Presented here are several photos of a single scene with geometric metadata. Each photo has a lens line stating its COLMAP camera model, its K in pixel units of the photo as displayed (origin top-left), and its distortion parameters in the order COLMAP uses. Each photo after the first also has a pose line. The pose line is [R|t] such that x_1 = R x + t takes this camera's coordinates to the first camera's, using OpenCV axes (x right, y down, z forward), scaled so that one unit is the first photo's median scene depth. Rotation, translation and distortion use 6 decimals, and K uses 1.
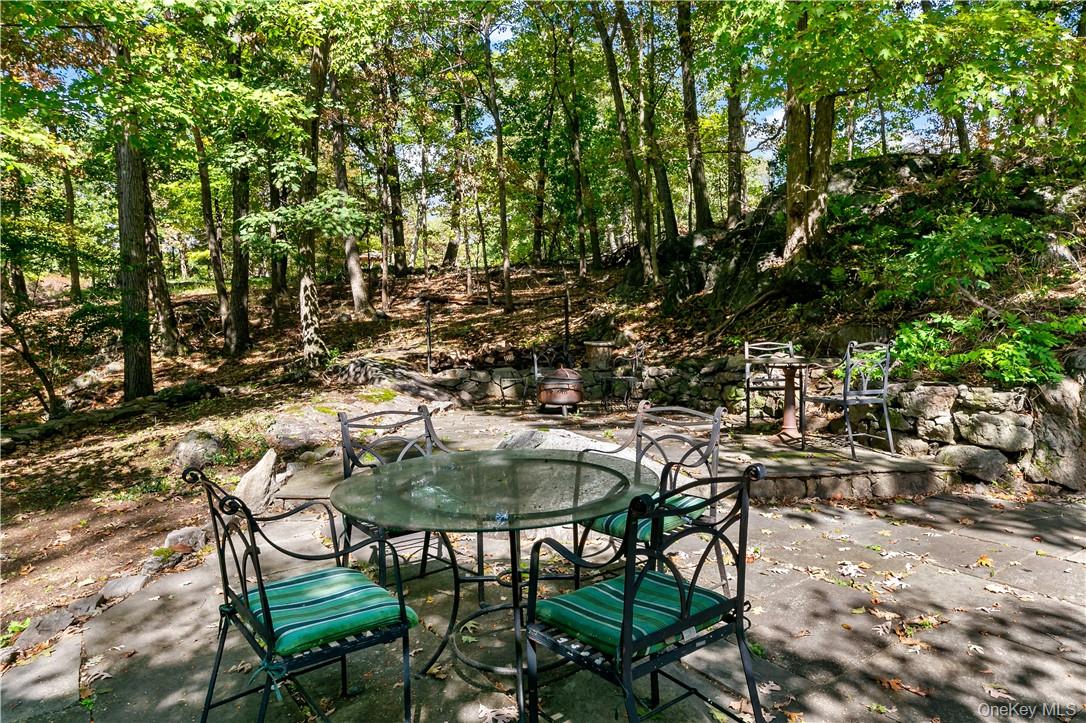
lens RADIAL K [[721.9, 0, 542.5], [0, 721.9, 360.4], [0, 0, 1]] dist [0.002697, -0.000336]
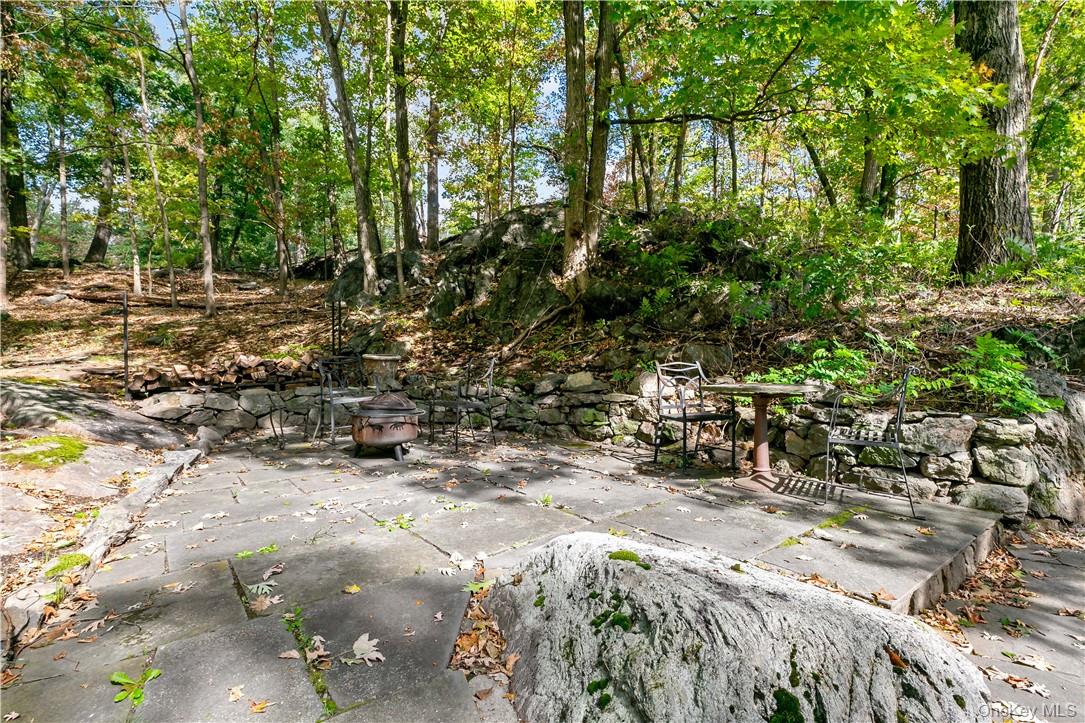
lens RADIAL K [[549.3, 0, 543.6], [0, 549.3, 359.6], [0, 0, 1]] dist [0.005776, -0.000138]
pose [[0.833551, 0.001960, 0.552439, -0.147876], [0.002248, 0.999973, -0.006940, -0.019612], [-0.552438, 0.007027, 0.833524, 0.441873]]
